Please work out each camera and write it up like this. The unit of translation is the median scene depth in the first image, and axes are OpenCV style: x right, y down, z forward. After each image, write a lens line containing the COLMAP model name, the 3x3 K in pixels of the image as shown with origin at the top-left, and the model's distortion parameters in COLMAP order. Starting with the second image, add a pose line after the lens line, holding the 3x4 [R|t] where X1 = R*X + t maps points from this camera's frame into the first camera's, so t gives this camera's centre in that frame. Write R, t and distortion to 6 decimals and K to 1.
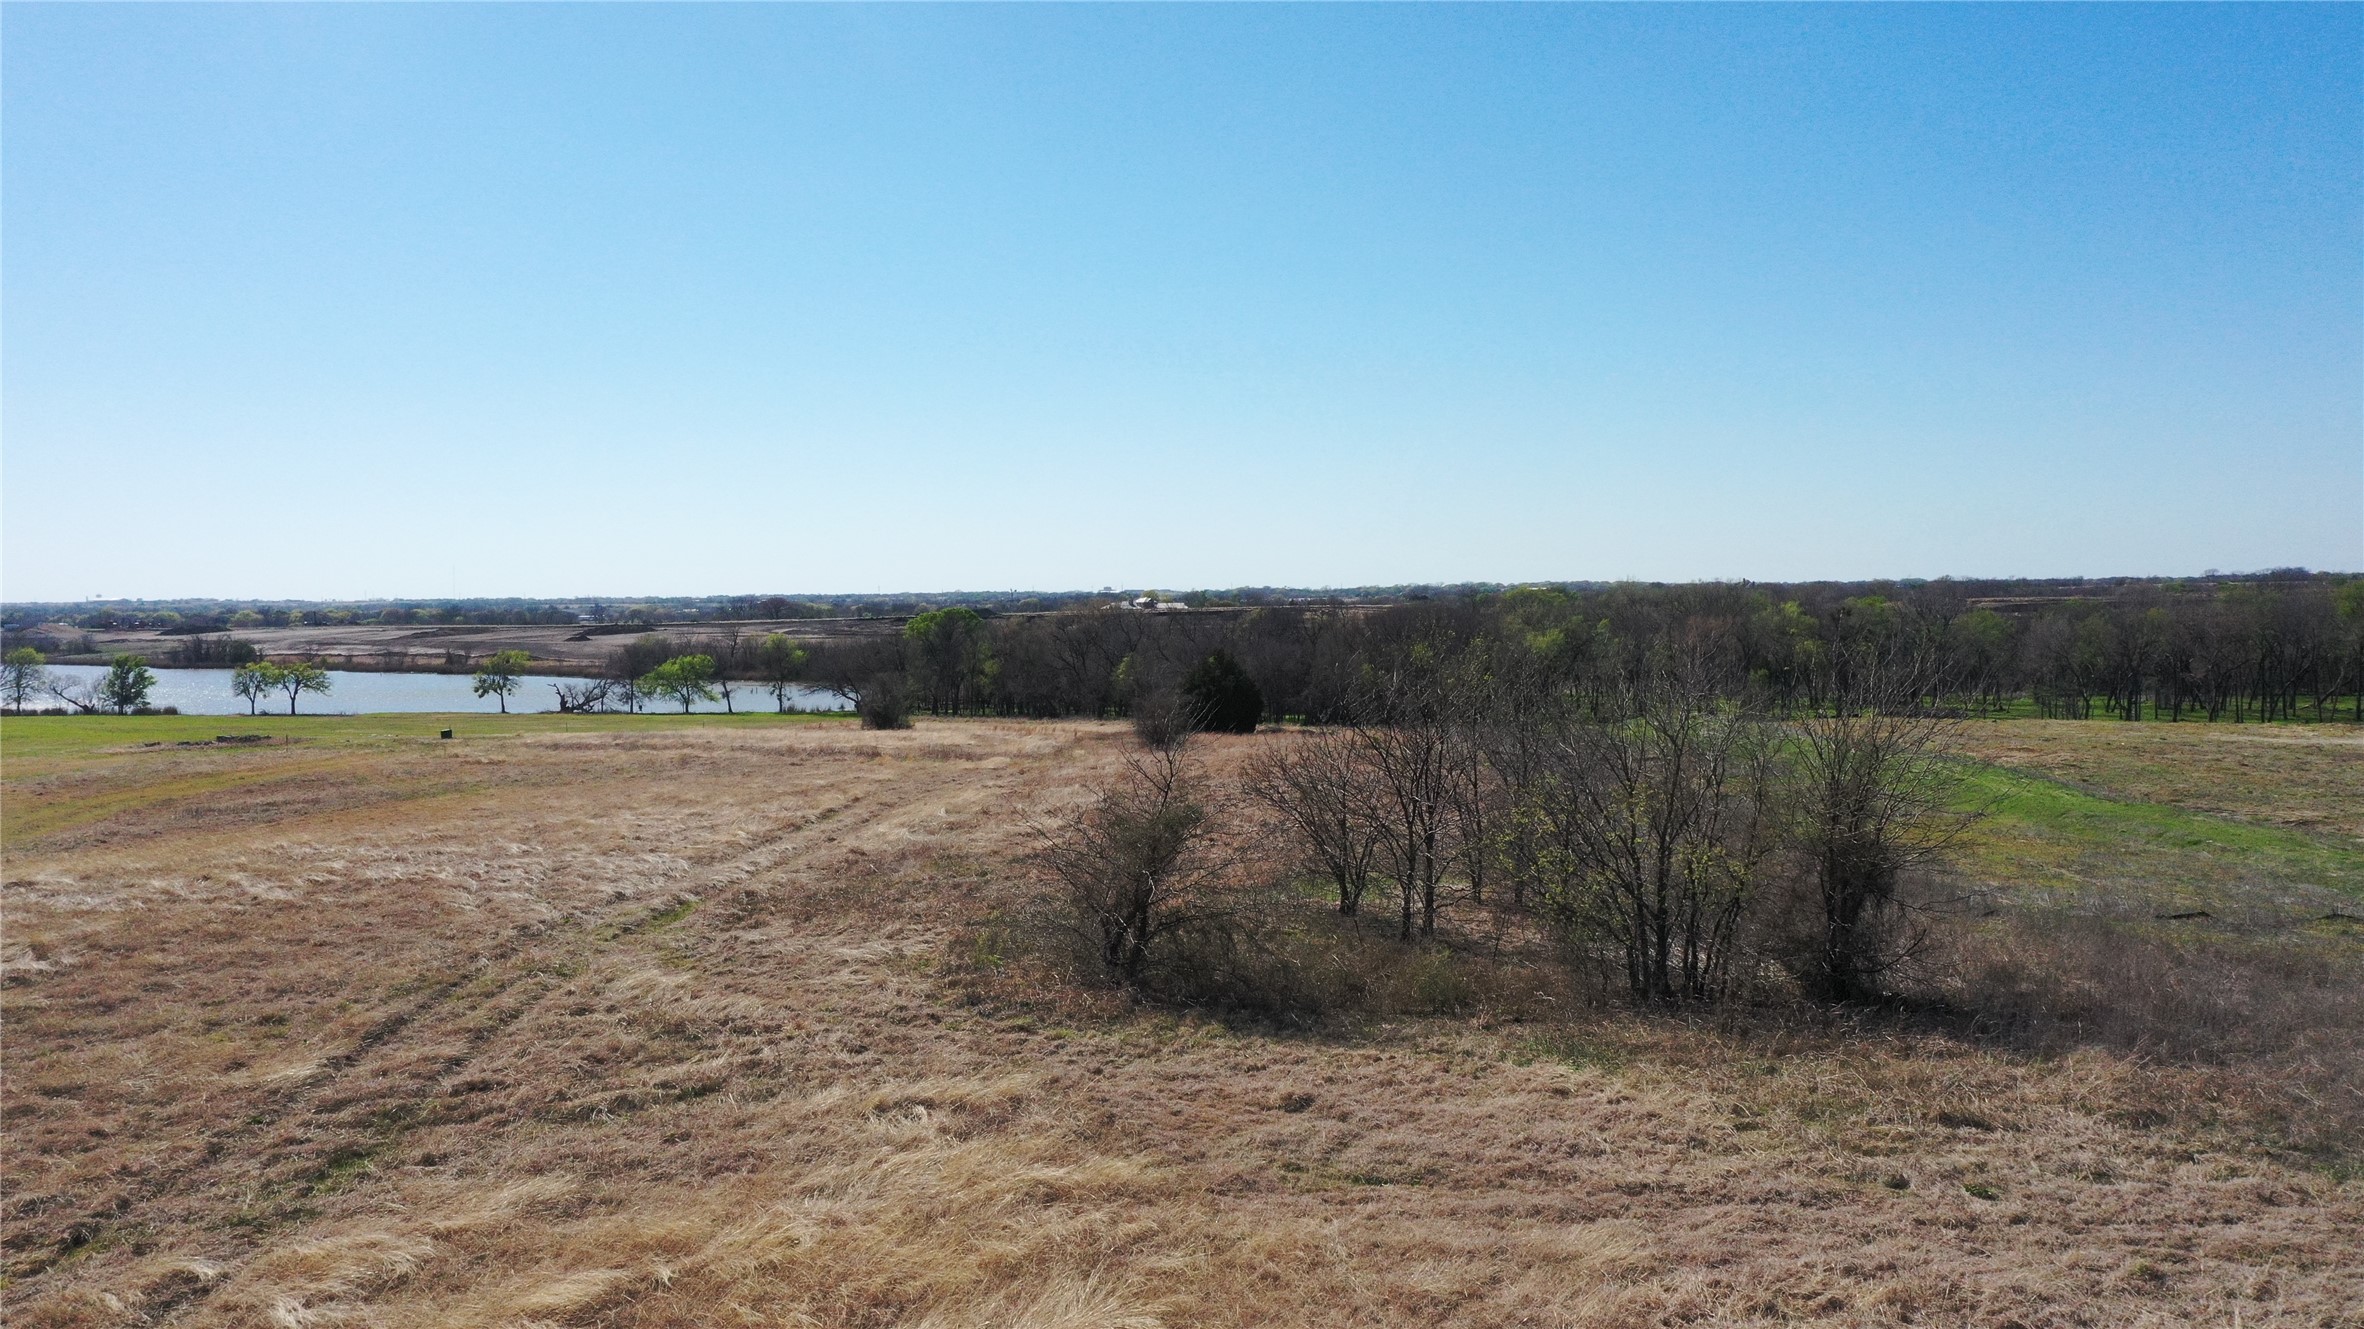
lens RADIAL K [[1881.3, 0, 1194.4], [0, 1881.3, 667.9], [0, 0, 1]] dist [0.010440, 0.001474]
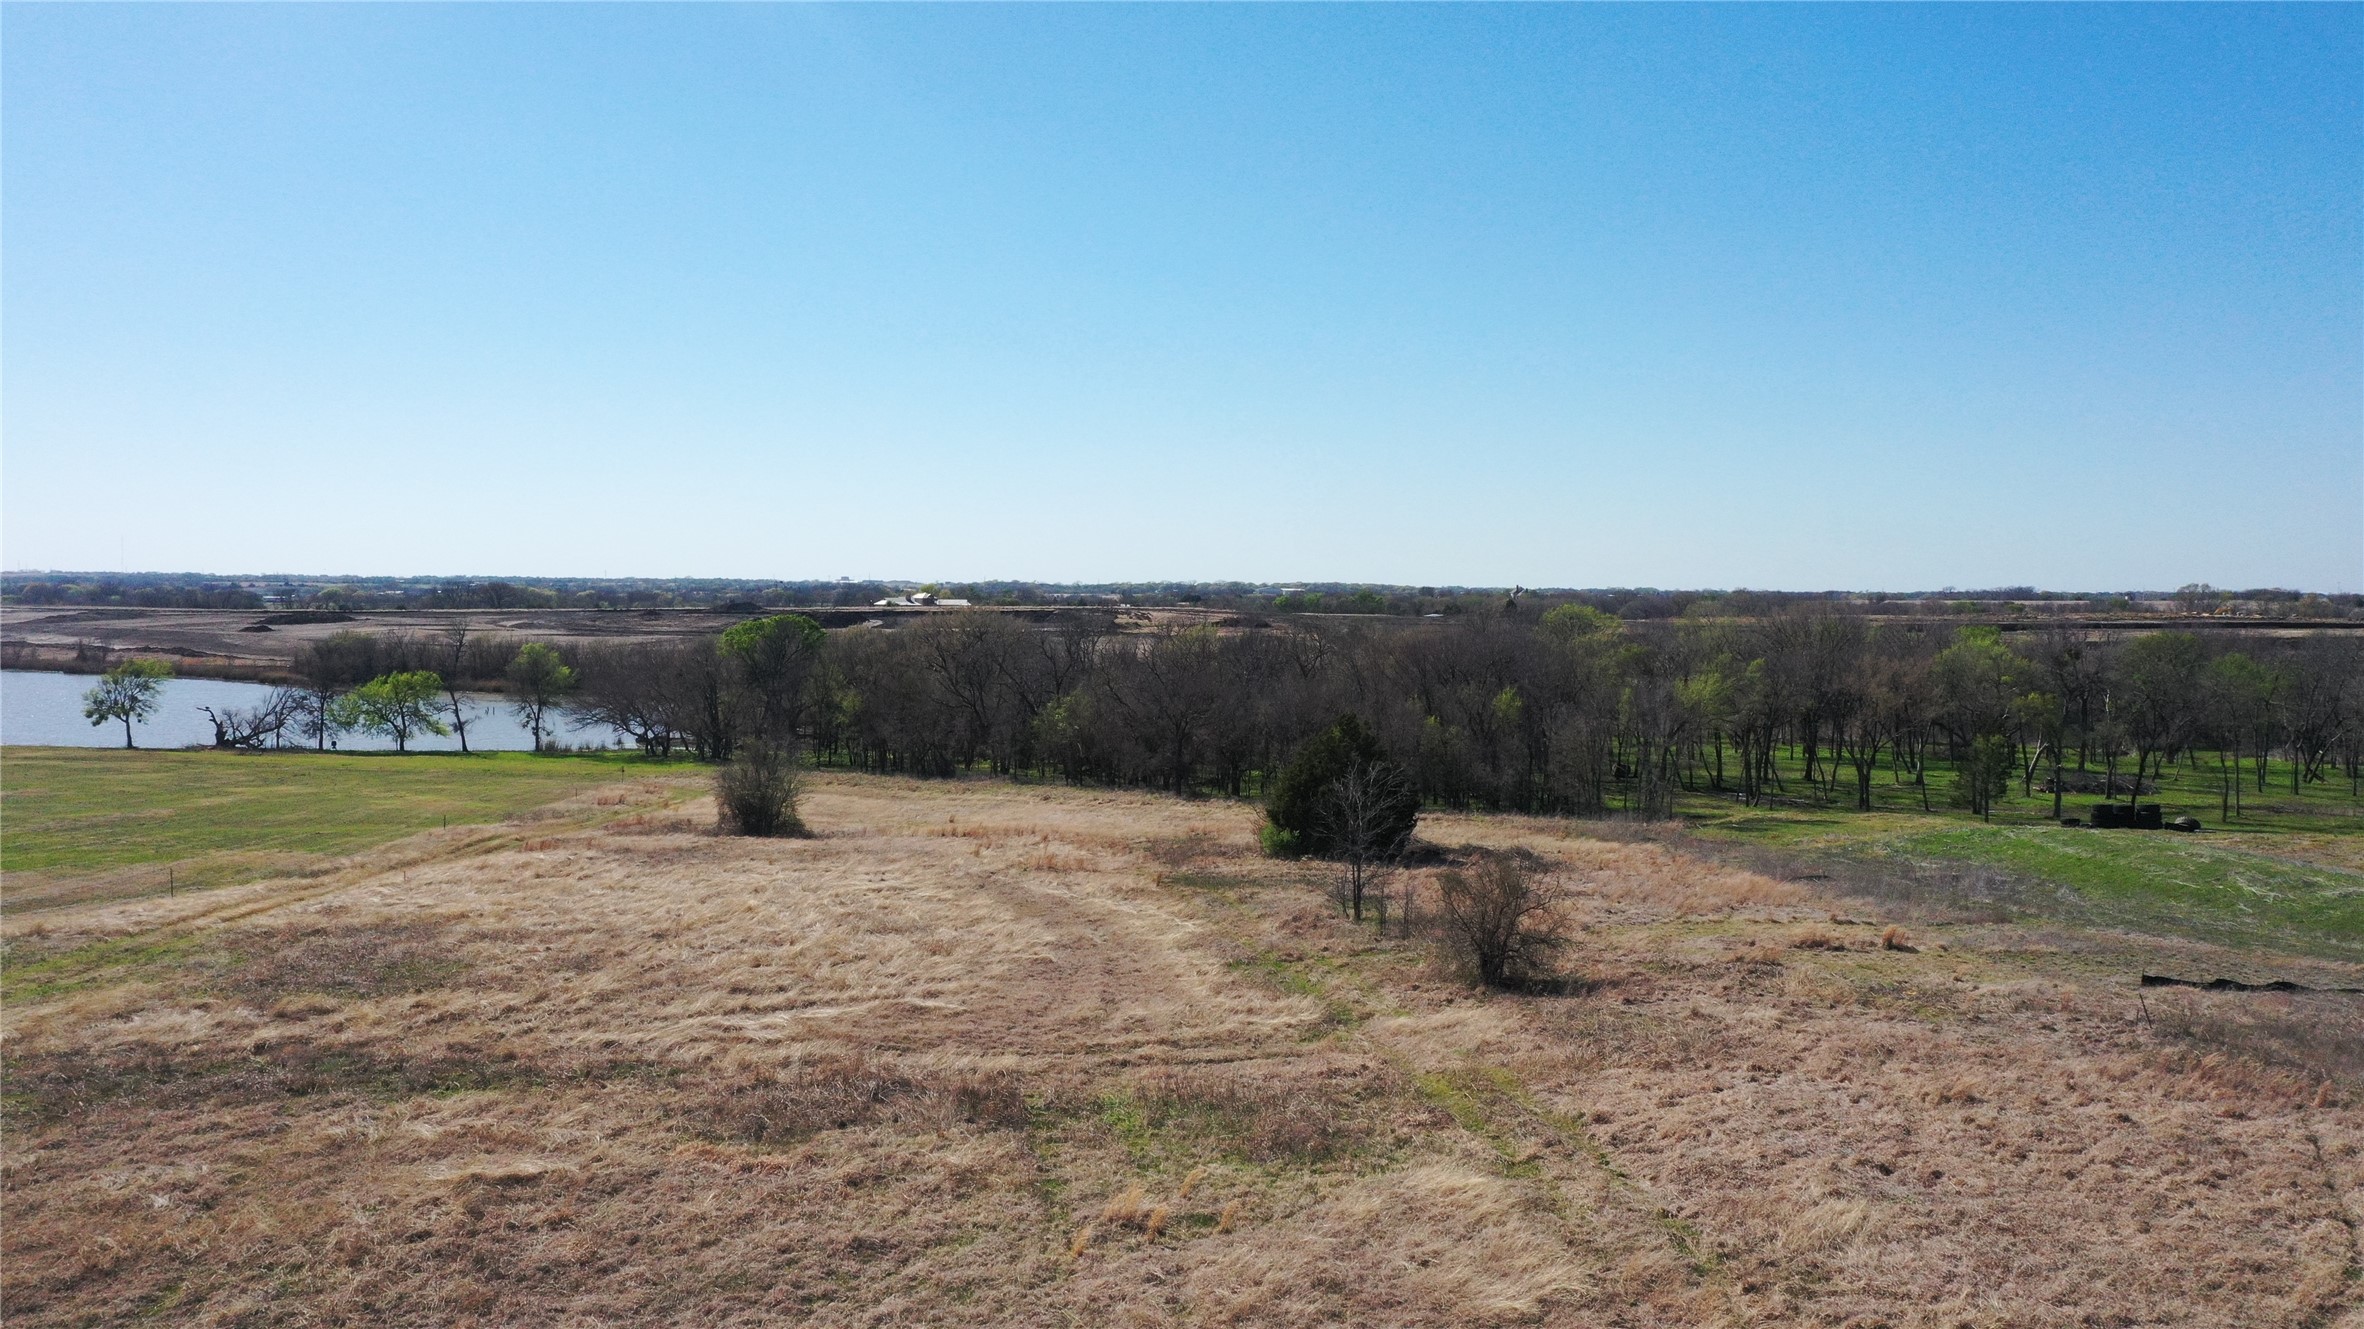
lens RADIAL K [[1897.5, 0, 1173.8], [0, 1897.5, 661.2], [0, 0, 1]] dist [0.012277, 0.007959]
pose [[0.991521, 0.019406, 0.128492, -0.057039], [-0.019254, 0.999812, -0.002430, -0.011553], [-0.128515, -0.000065, 0.991708, 0.193781]]
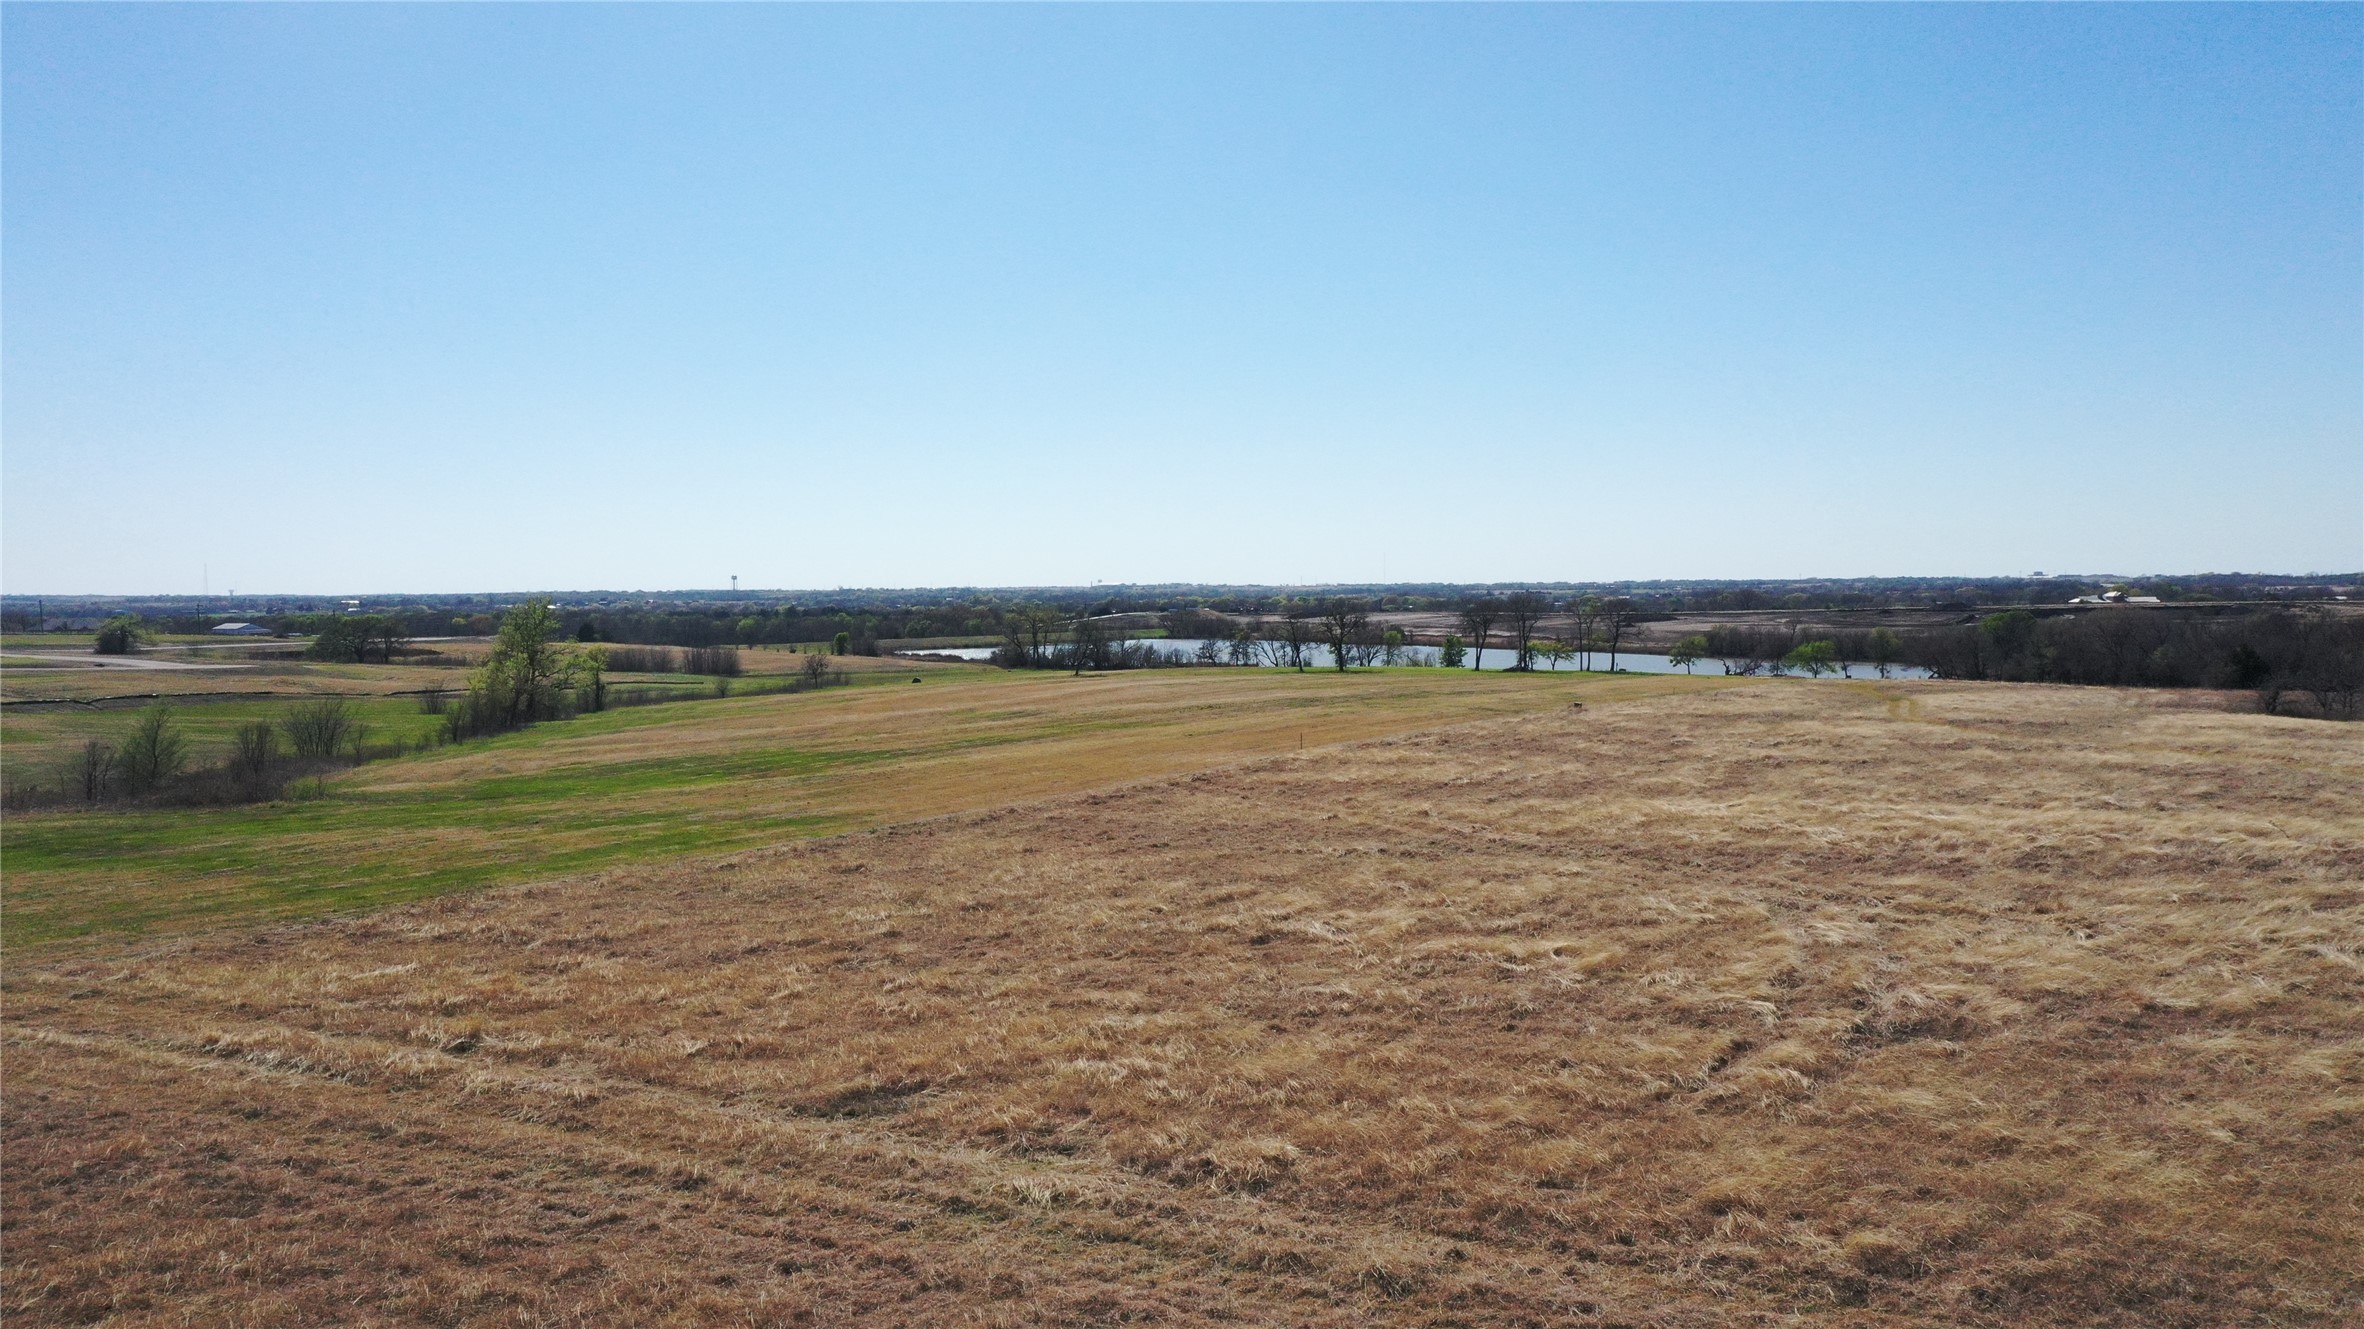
lens RADIAL K [[1881.3, 0, 1194.4], [0, 1881.3, 667.9], [0, 0, 1]] dist [0.010440, 0.001474]
pose [[0.894468, 0.018985, -0.446730, -0.034761], [-0.015477, 0.999814, 0.011501, 0.003581], [0.446865, -0.003373, 0.894595, -0.450627]]
